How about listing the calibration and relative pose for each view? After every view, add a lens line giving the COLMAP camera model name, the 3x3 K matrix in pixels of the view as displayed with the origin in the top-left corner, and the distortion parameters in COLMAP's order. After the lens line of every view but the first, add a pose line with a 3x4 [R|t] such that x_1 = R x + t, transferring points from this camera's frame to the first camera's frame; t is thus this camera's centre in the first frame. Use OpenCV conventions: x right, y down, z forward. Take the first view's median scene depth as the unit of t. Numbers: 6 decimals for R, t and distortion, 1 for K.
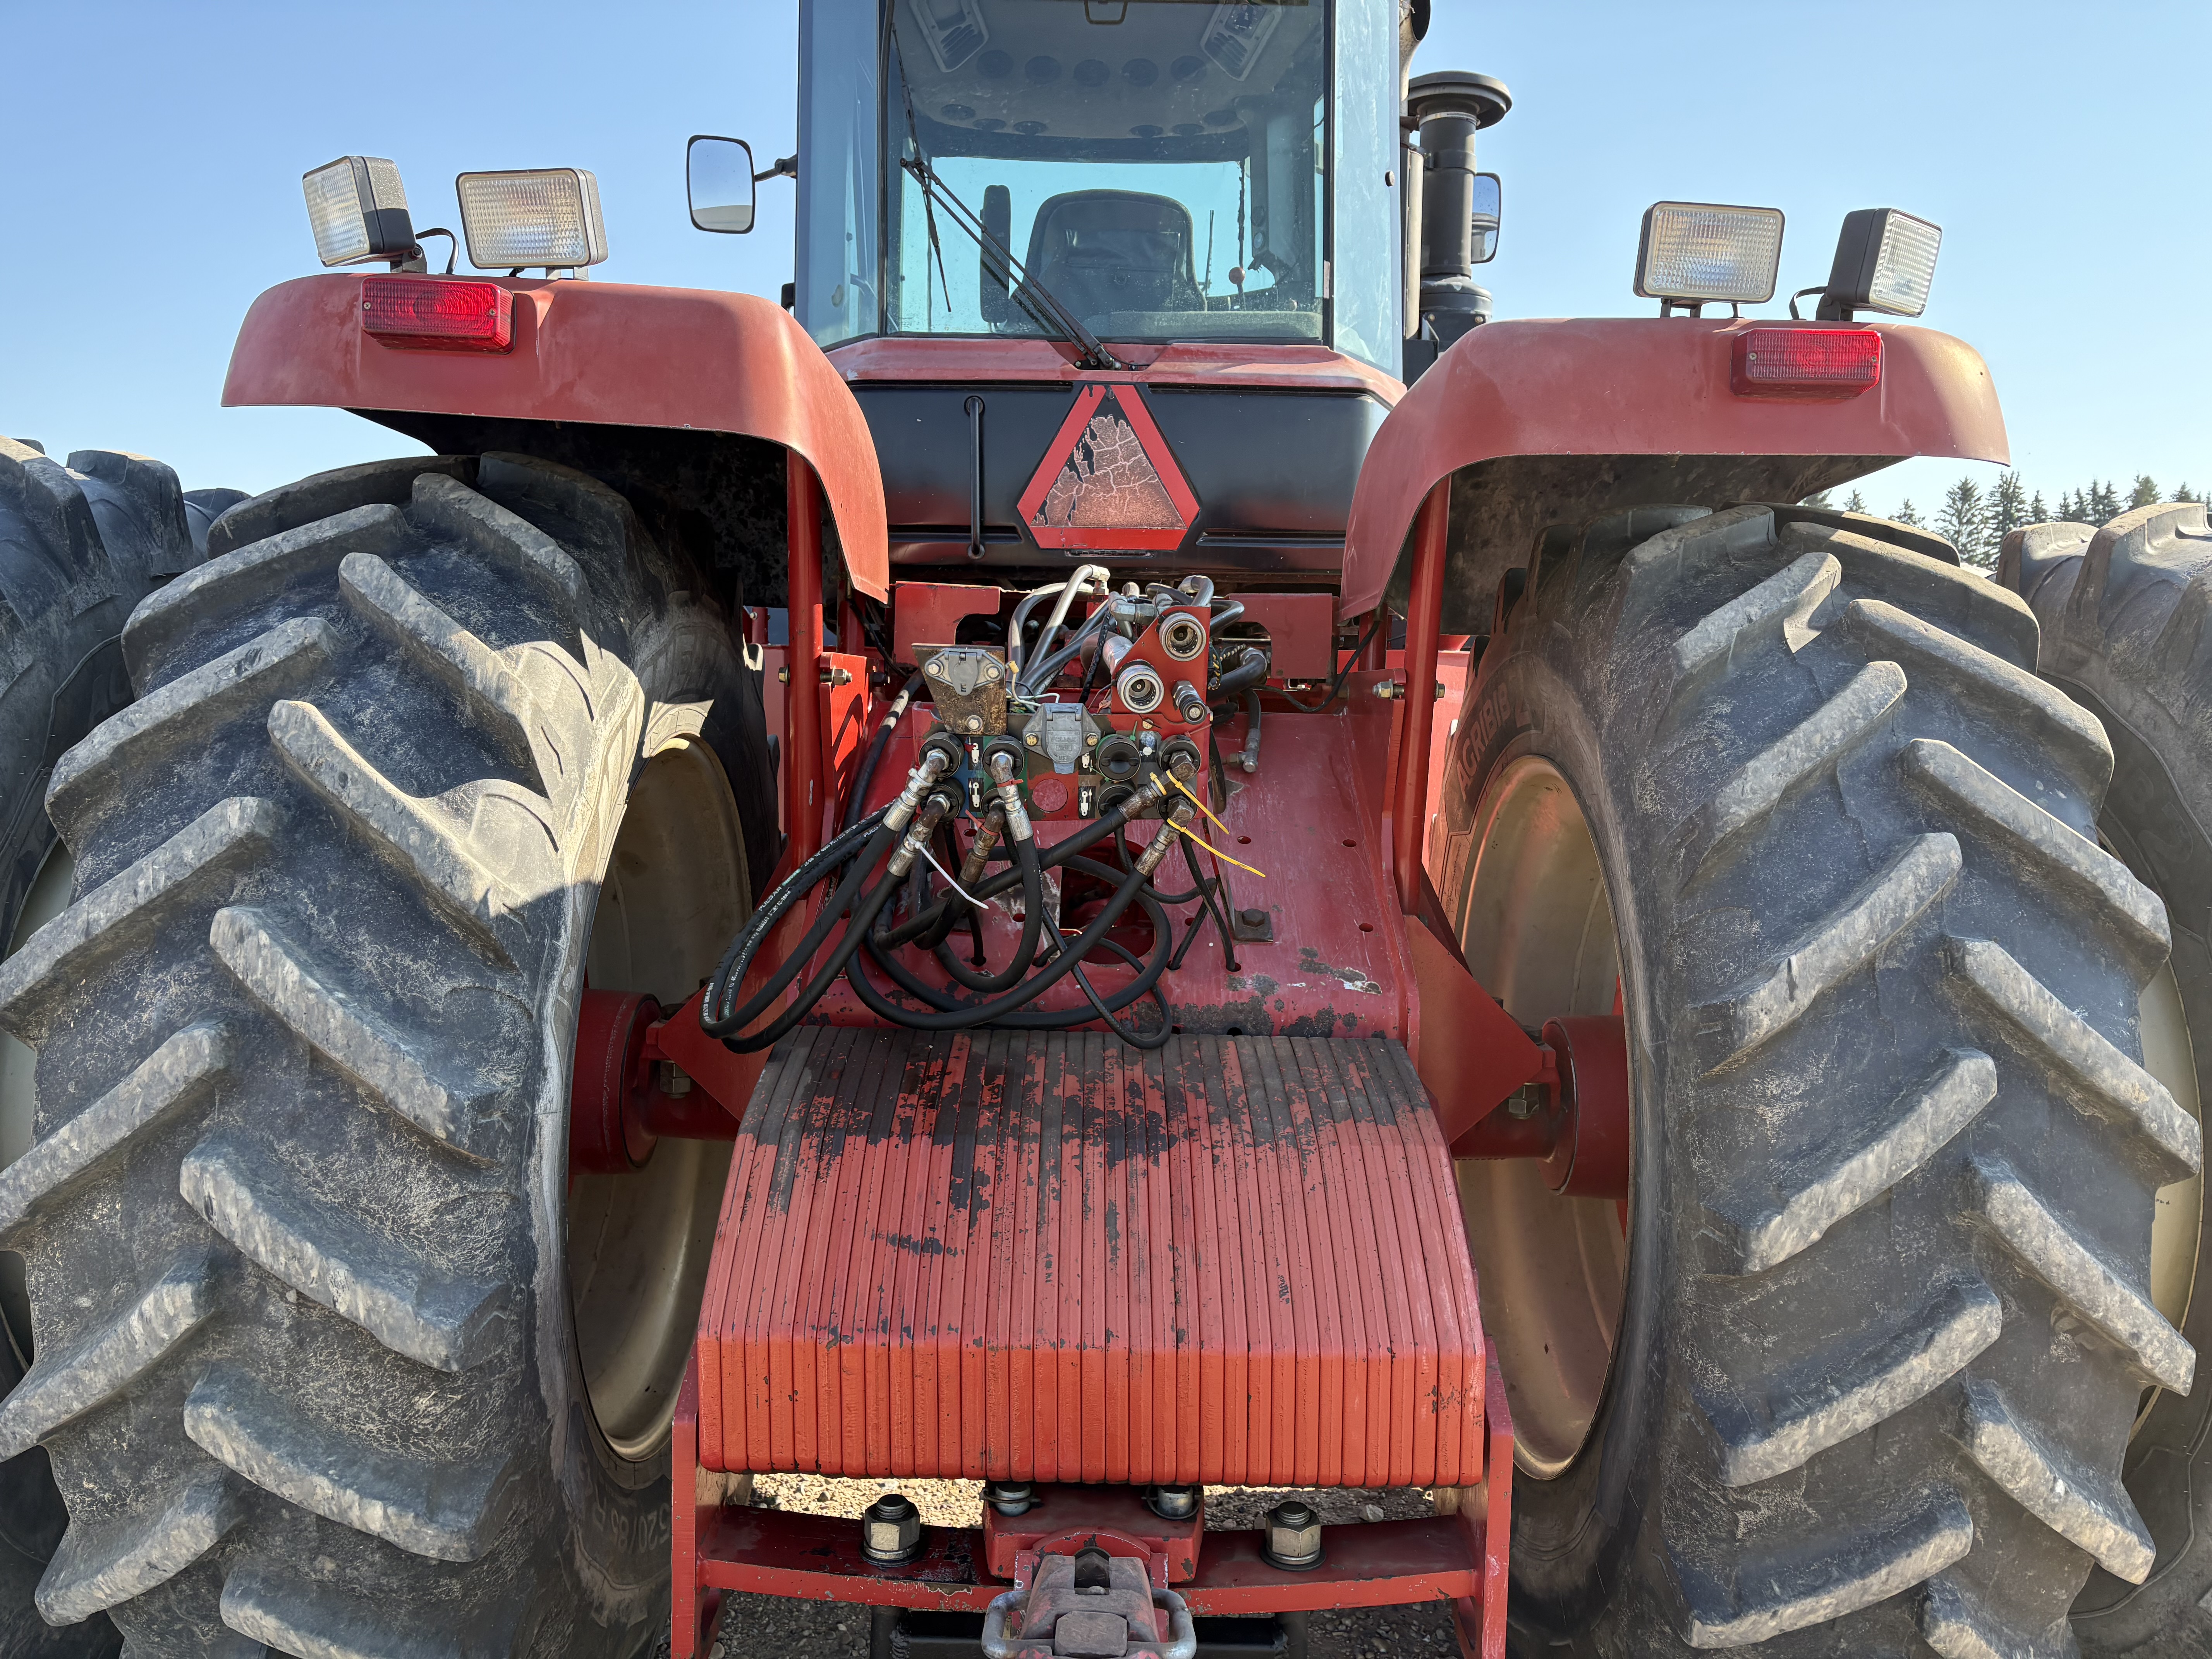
lens RADIAL K [[1648.3, 0, 1113.1], [0, 1648.3, 842.3], [0, 0, 1]] dist [0.056741, -0.004509]
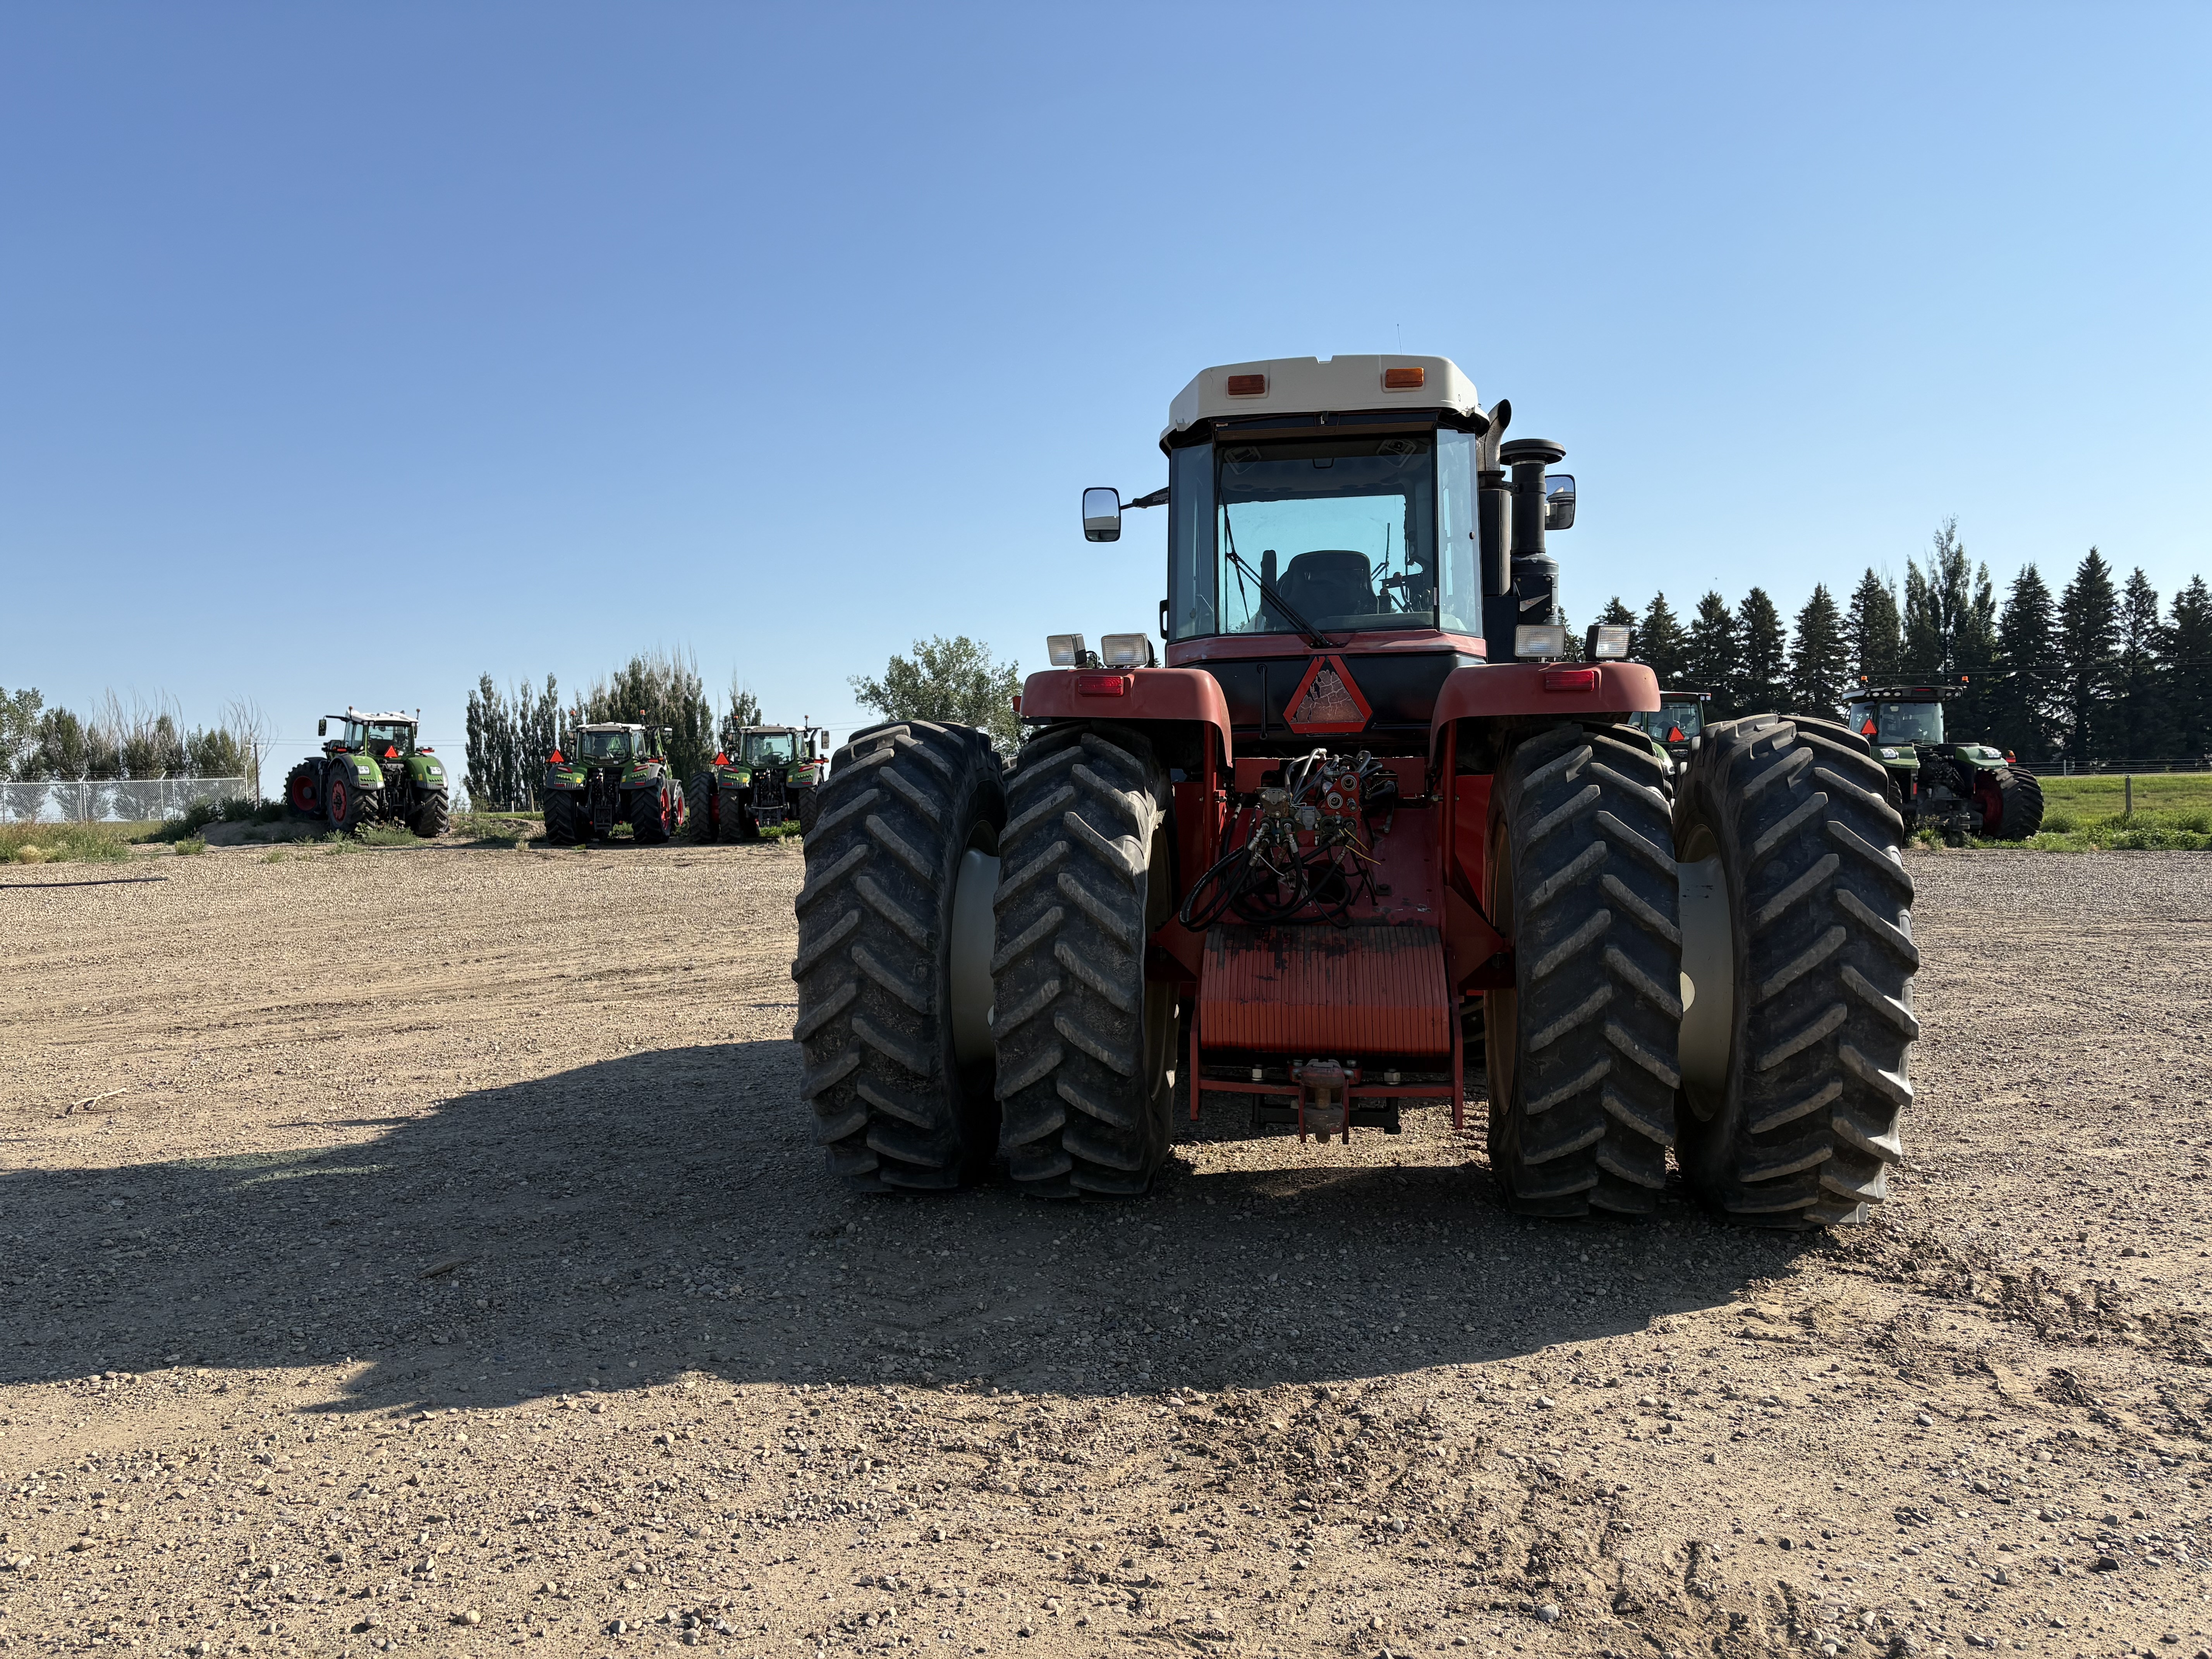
lens RADIAL K [[1648.3, 0, 1094.3], [0, 1648.3, 833.3], [0, 0, 1]] dist [0.056741, -0.004509]
pose [[0.987233, -0.023785, -0.157497, 0.054950], [0.012173, 0.997162, -0.074289, 0.176907], [0.158817, 0.071424, 0.984721, -1.939911]]
